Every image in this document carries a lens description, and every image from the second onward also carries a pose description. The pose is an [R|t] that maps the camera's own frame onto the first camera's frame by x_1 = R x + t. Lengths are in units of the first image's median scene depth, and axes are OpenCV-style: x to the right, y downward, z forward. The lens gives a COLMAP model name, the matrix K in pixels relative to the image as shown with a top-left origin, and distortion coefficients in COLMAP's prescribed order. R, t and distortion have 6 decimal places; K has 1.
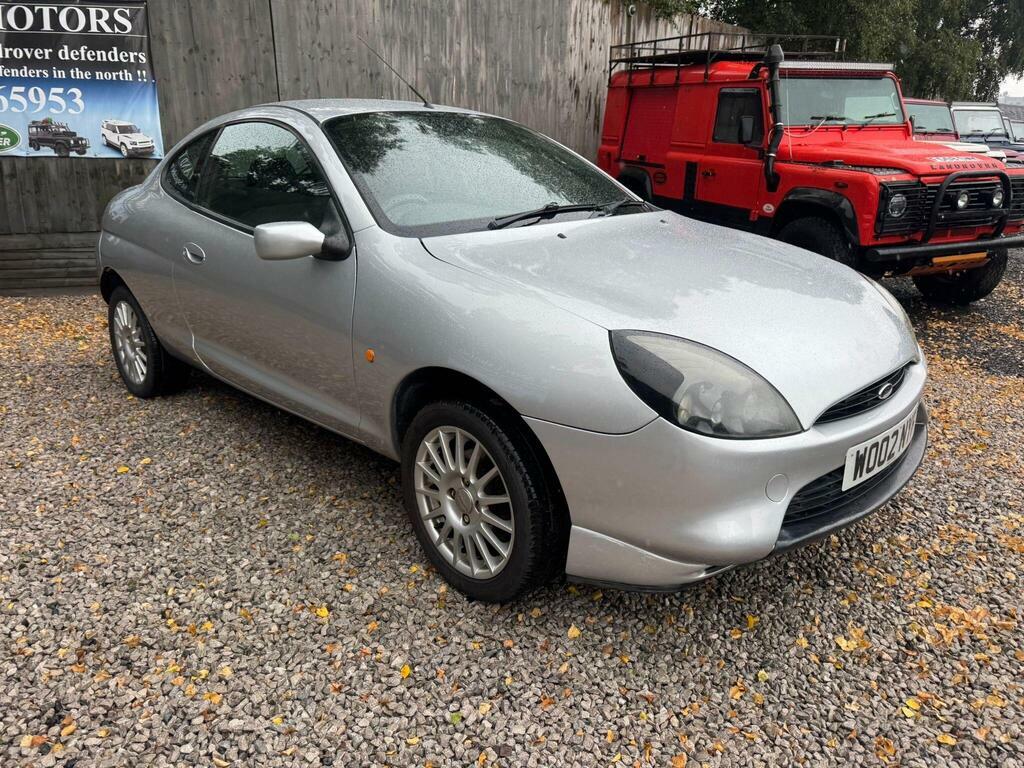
lens RADIAL K [[807.7, 0, 519.9], [0, 807.7, 380.4], [0, 0, 1]] dist [0.004024, -0.009821]
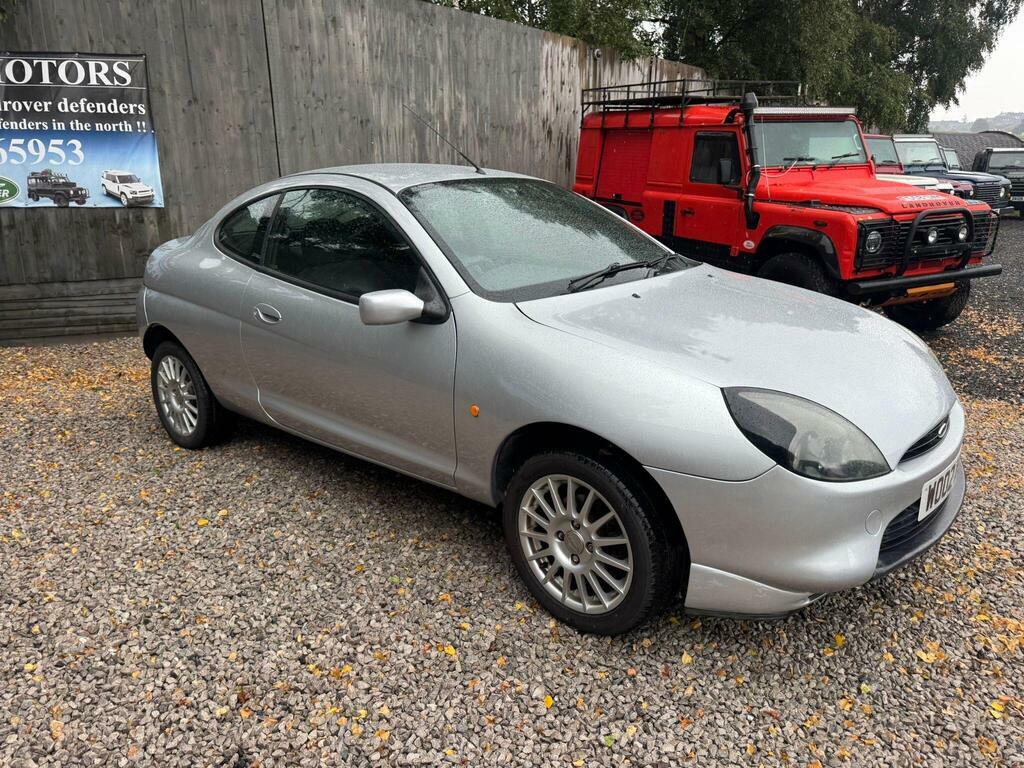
lens RADIAL K [[799.9, 0, 513.8], [0, 799.9, 388.2], [0, 0, 1]] dist [0.013728, -0.010876]
pose [[0.997693, -0.030374, 0.060712, -0.146669], [0.031540, 0.999334, -0.018340, -0.030415], [-0.060115, 0.020213, 0.997987, -0.062212]]
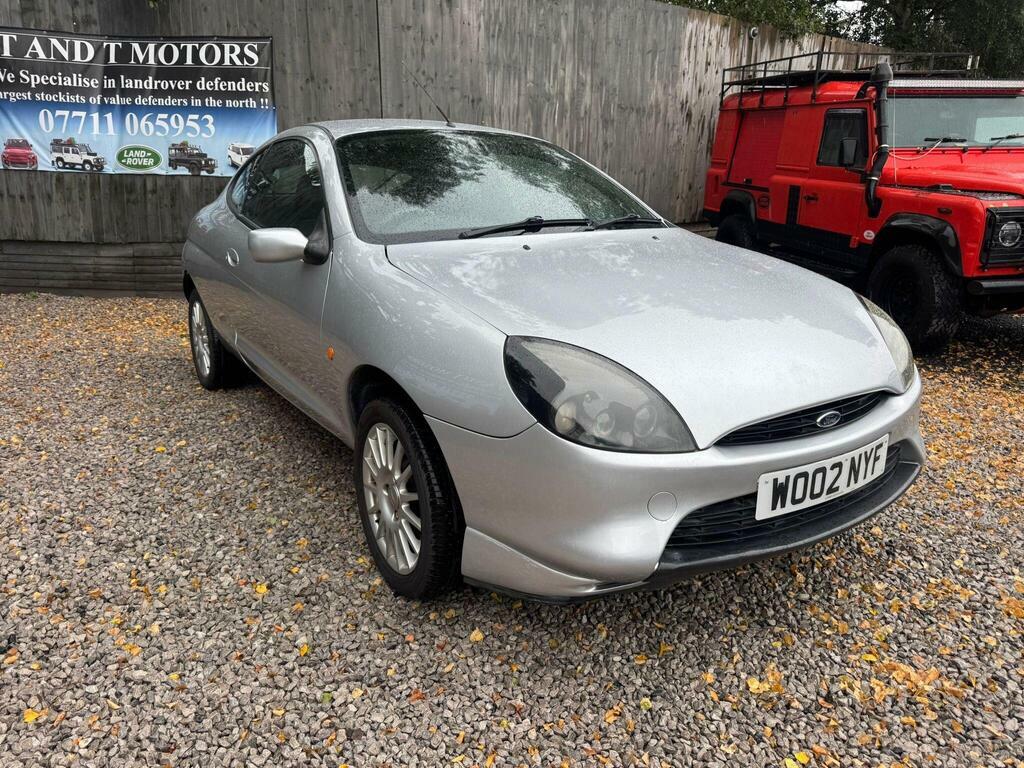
lens RADIAL K [[806.0, 0, 484.6], [0, 806.0, 372.7], [0, 0, 1]] dist [-0.003097, -0.000203]
pose [[0.974703, 0.058944, -0.215591, 0.176094], [-0.067202, 0.997252, -0.031169, 0.010190], [0.213161, 0.044869, 0.975986, 0.006684]]
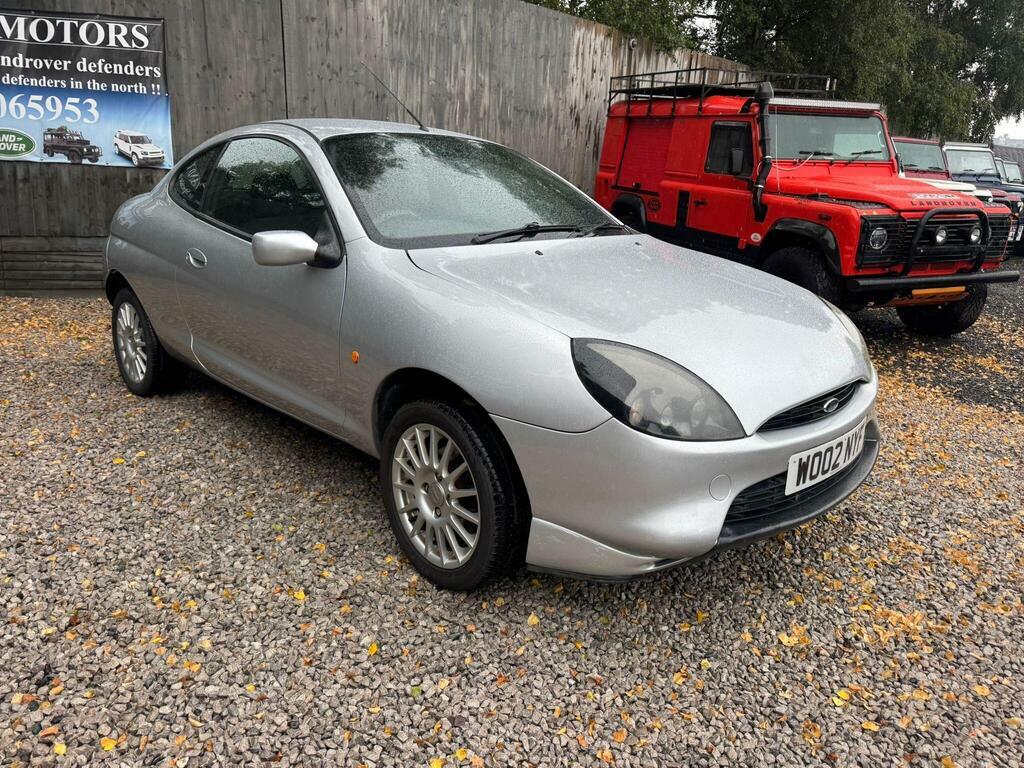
lens RADIAL K [[804.9, 0, 519.3], [0, 804.9, 372.3], [0, 0, 1]] dist [0.017912, -0.025971]
pose [[0.999393, 0.034844, -0.000206, 0.023867], [-0.034828, 0.998735, -0.036274, 0.015271], [-0.001059, 0.036259, 0.999342, -0.049970]]
